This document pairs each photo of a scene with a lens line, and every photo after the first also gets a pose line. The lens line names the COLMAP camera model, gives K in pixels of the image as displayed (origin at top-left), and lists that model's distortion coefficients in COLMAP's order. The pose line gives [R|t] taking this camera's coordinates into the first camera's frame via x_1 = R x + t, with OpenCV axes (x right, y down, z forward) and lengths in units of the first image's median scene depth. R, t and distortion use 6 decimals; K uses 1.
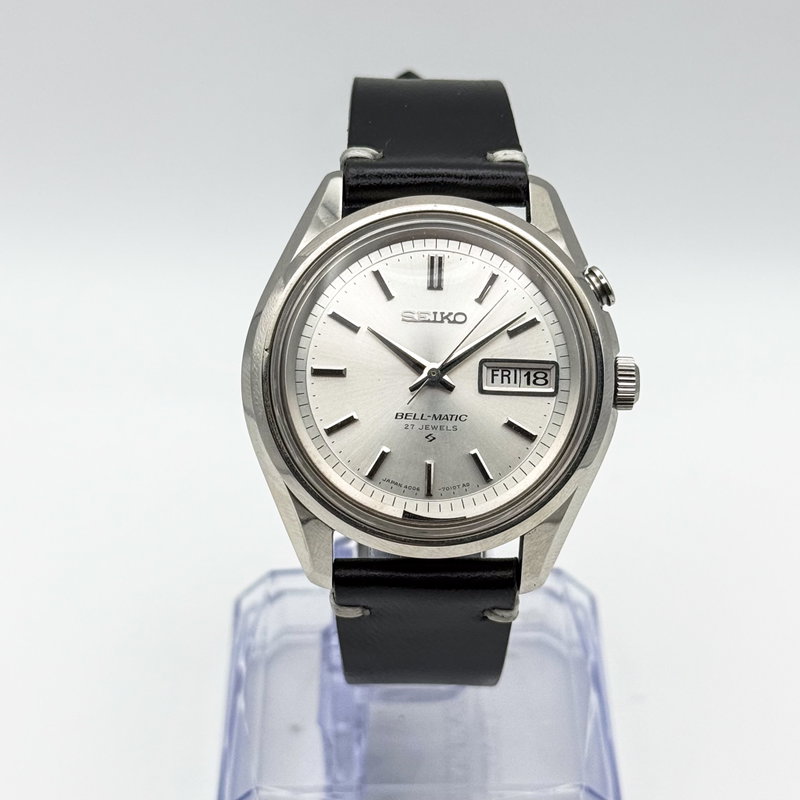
lens RADIAL K [[2074.7, 0, 400.0], [0, 2074.7, 400.0], [0, 0, 1]] dist [-0.329061, -0.015835]
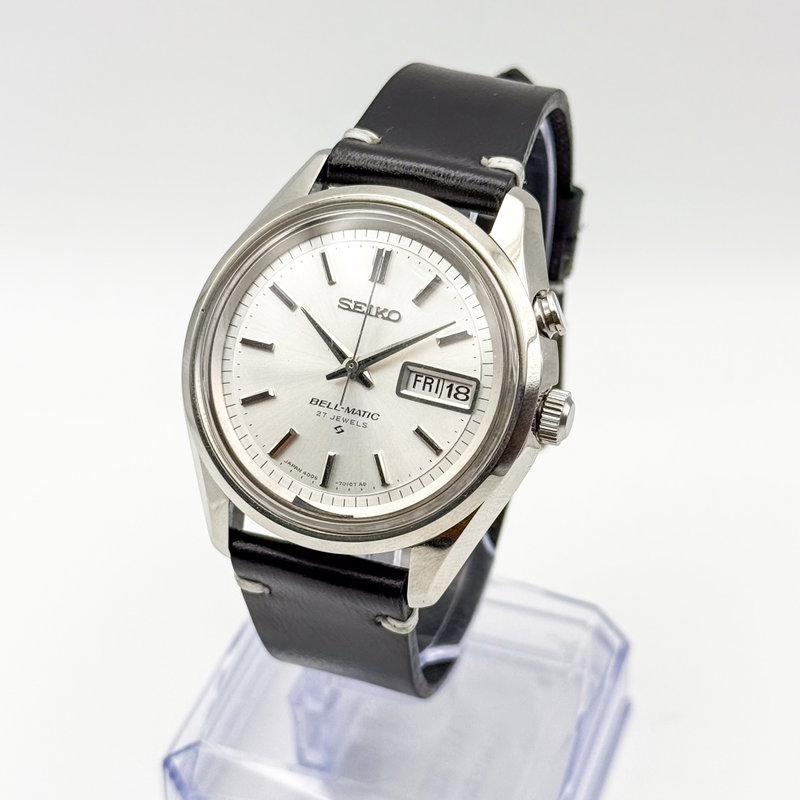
lens RADIAL K [[2074.7, 0, 400.0], [0, 2074.7, 400.0], [0, 0, 1]] dist [-0.329061, -0.015835]
pose [[0.946526, 0.201835, -0.251697, 0.285347], [-0.200488, 0.979197, 0.031267, -0.031879], [0.252772, 0.020867, 0.967301, 0.055955]]
